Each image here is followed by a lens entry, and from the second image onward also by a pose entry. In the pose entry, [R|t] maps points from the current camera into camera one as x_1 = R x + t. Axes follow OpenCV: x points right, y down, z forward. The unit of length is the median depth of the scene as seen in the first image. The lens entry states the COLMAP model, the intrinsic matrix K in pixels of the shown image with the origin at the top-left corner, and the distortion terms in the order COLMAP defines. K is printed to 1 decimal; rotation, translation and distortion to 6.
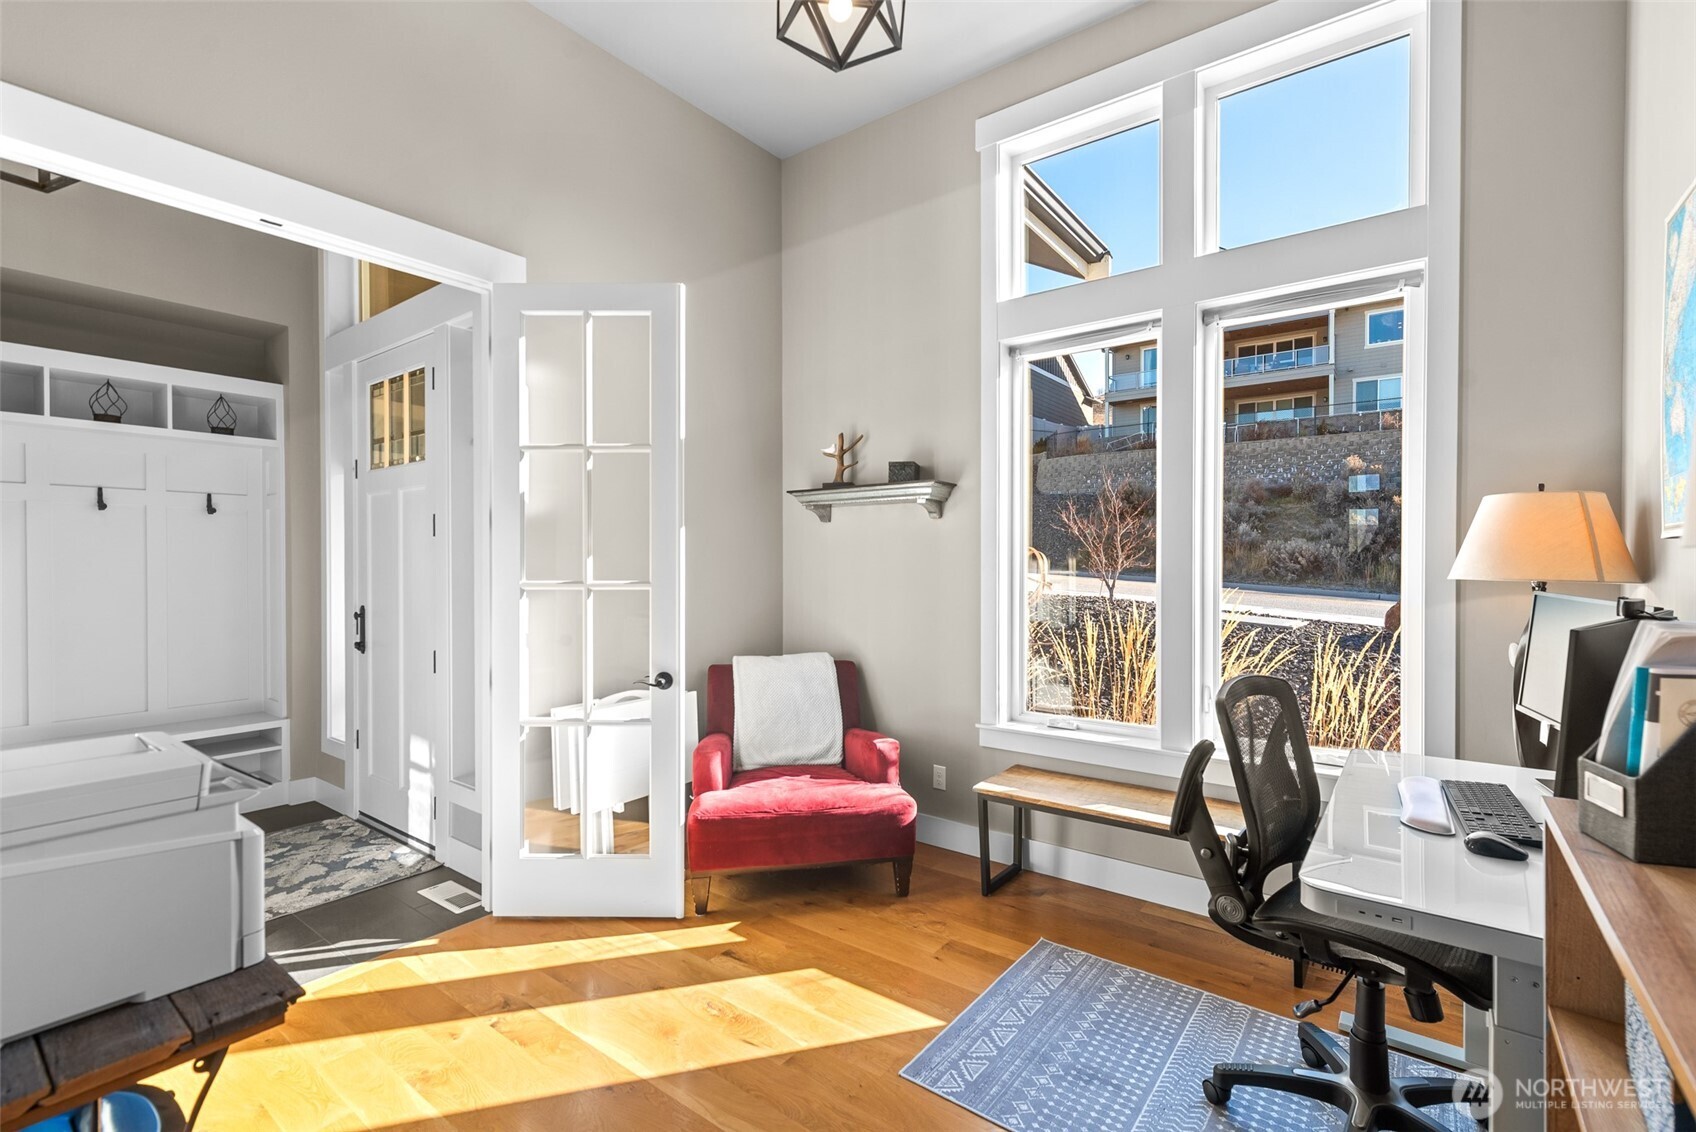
lens RADIAL K [[746.3, 0, 864.7], [0, 746.3, 558.0], [0, 0, 1]] dist [0.000999, -0.000588]
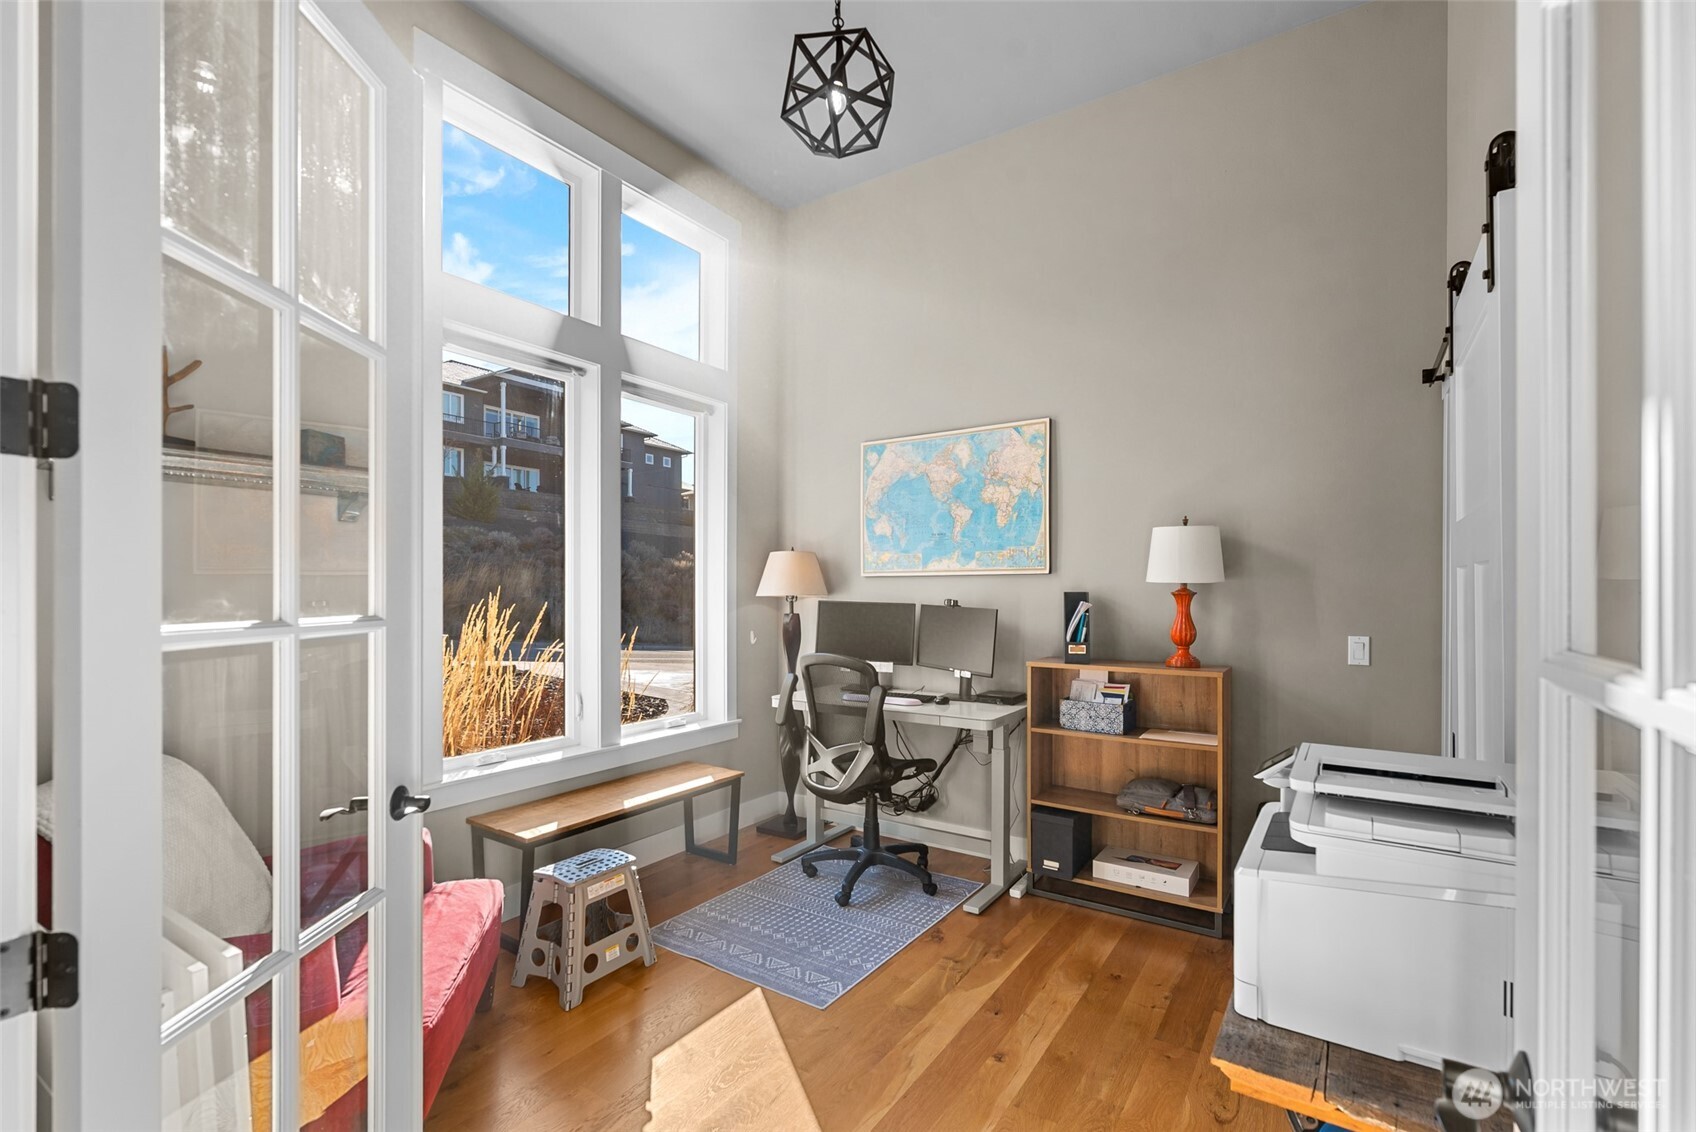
lens RADIAL K [[745.5, 0, 860.6], [0, 745.5, 572.1], [0, 0, 1]] dist [0.002422, 0.000293]
pose [[-0.052753, 0.022473, 0.998355, -0.837984], [-0.004044, 0.999734, -0.022718, 0.012843], [-0.998599, -0.005235, -0.052648, 0.723110]]
